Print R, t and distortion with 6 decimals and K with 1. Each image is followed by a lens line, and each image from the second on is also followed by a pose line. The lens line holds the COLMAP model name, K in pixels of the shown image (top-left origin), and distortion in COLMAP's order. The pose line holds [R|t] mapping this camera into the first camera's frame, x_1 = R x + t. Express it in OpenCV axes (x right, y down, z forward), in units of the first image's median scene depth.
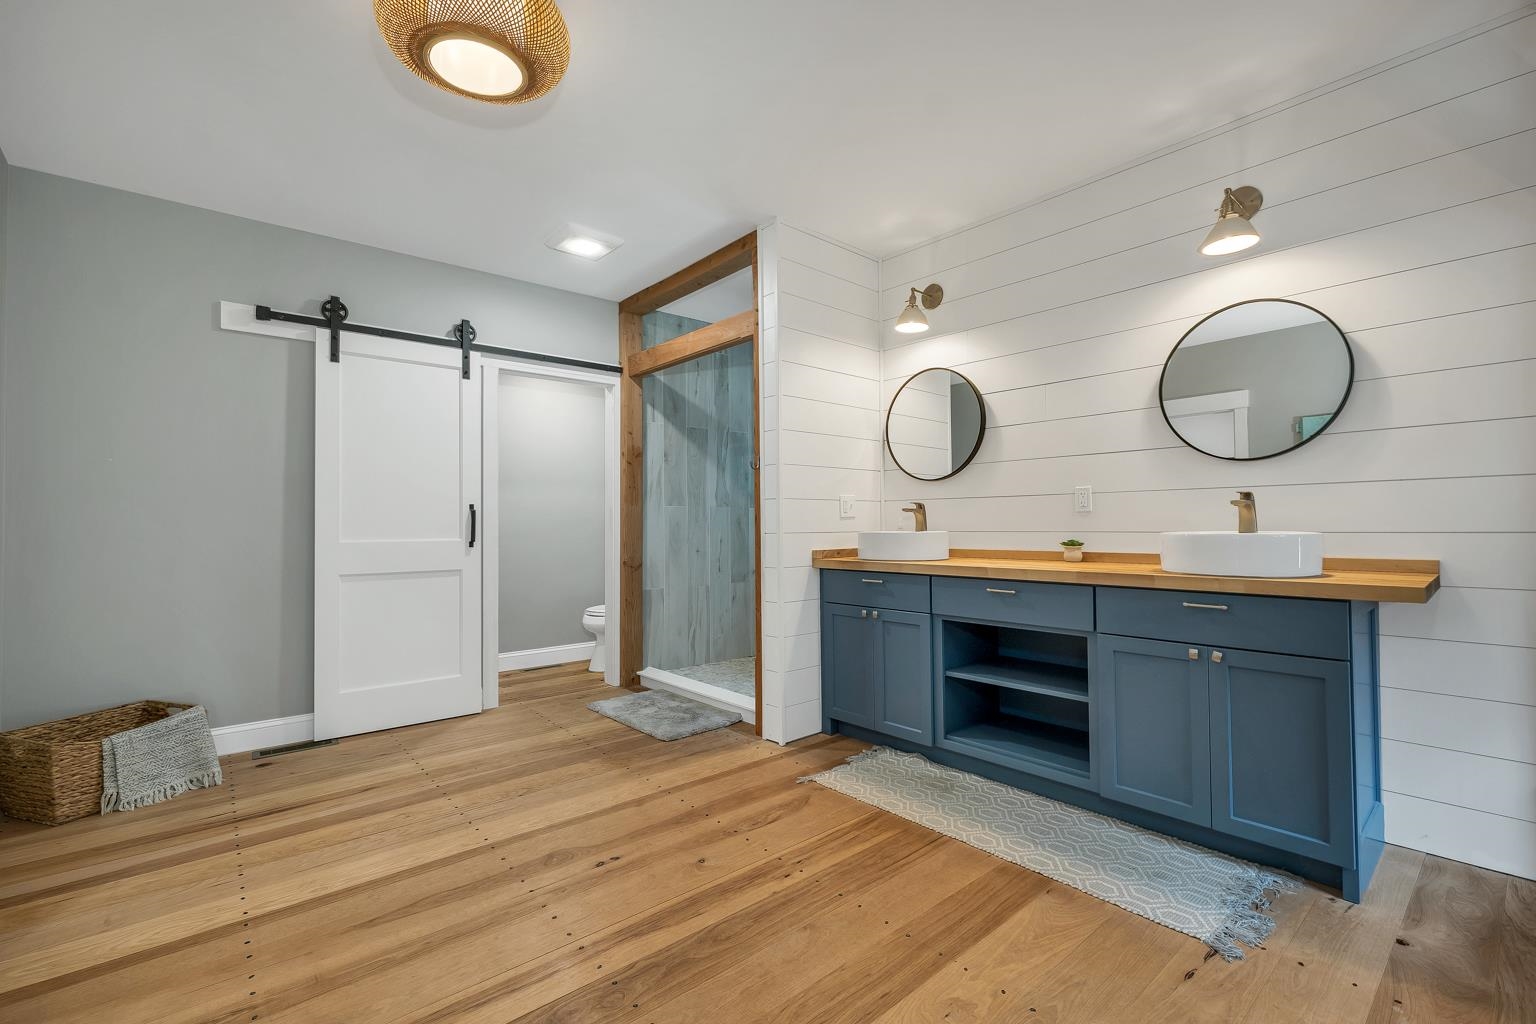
lens RADIAL K [[647.1, 0, 768.0], [0, 647.1, 512.0], [0, 0, 1]] dist [-0.000070, -0.000146]
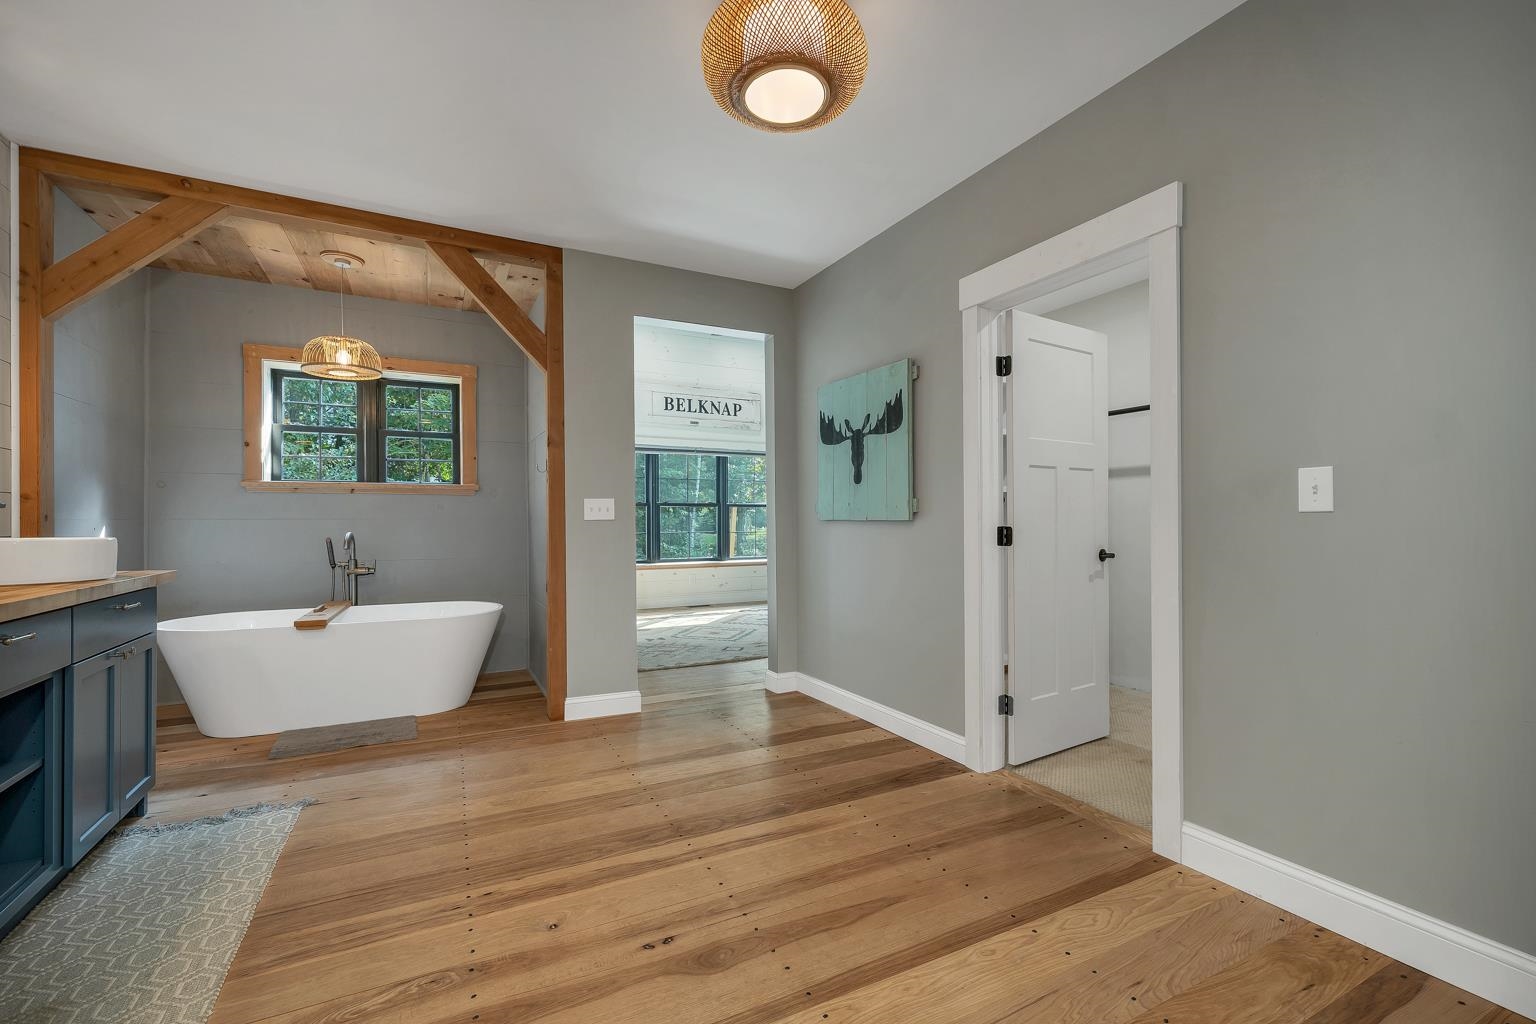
lens RADIAL K [[647.1, 0, 768.0], [0, 647.1, 512.0], [0, 0, 1]] dist [-0.000070, -0.000146]
pose [[-0.971843, 0.016308, 0.235063, -0.580348], [0.006563, 0.999088, -0.042180, 0.042903], [-0.235536, -0.039450, -0.971065, 1.779003]]
